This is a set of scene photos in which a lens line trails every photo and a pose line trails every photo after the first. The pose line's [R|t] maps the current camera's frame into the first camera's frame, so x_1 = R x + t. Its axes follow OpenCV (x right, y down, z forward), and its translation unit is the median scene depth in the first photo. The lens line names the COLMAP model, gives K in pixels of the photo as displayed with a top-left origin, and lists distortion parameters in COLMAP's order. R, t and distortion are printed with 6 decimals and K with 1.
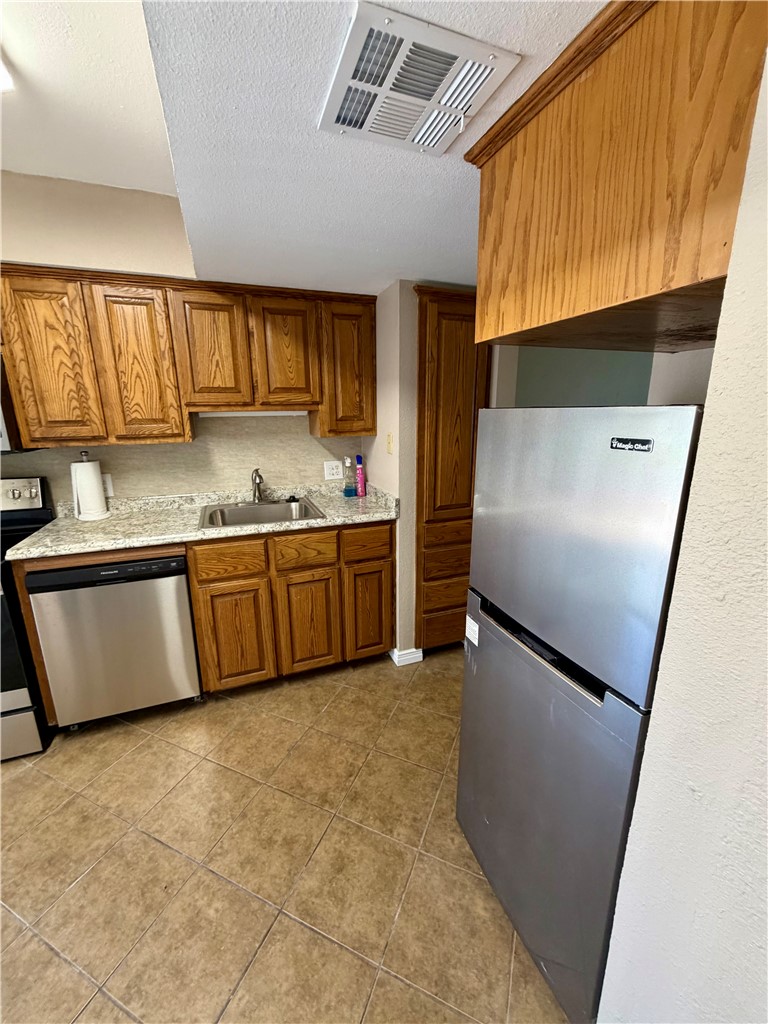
lens RADIAL K [[410.9, 0, 384.6], [0, 410.9, 510.6], [0, 0, 1]] dist [0.001294, -0.000039]
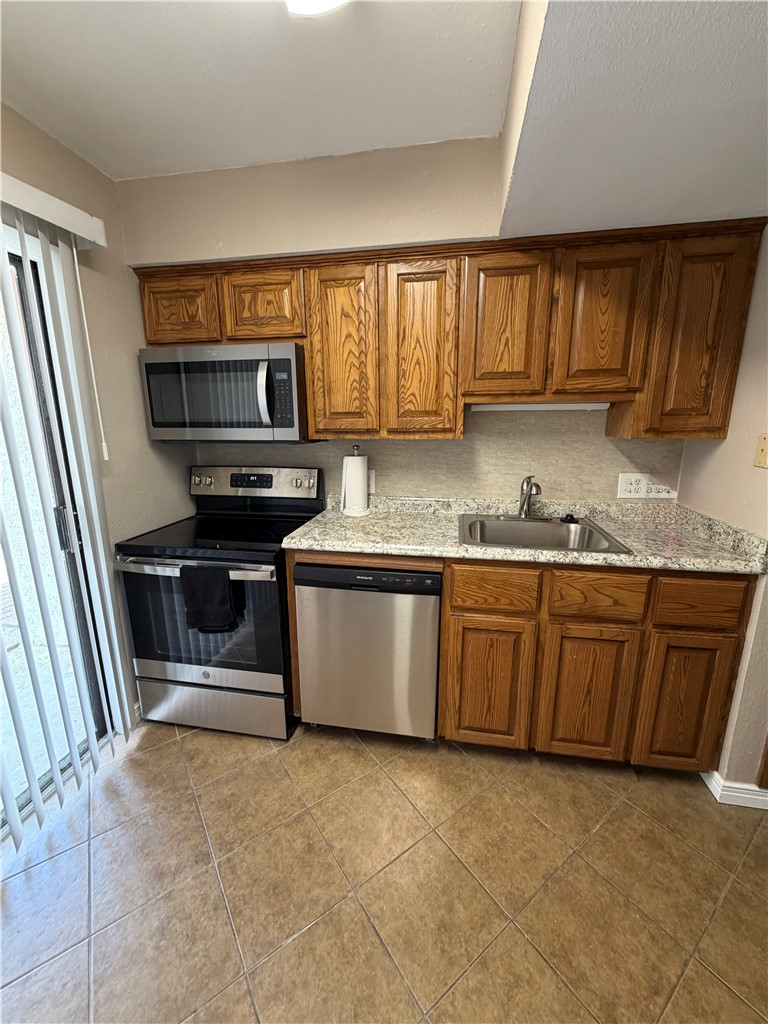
lens RADIAL K [[410.9, 0, 384.6], [0, 410.9, 510.6], [0, 0, 1]] dist [0.001294, -0.000039]
pose [[0.857629, 0.116157, -0.500980, -0.170783], [-0.125961, 0.991931, 0.014357, -0.012898], [0.498605, 0.050790, 0.865340, 0.202388]]
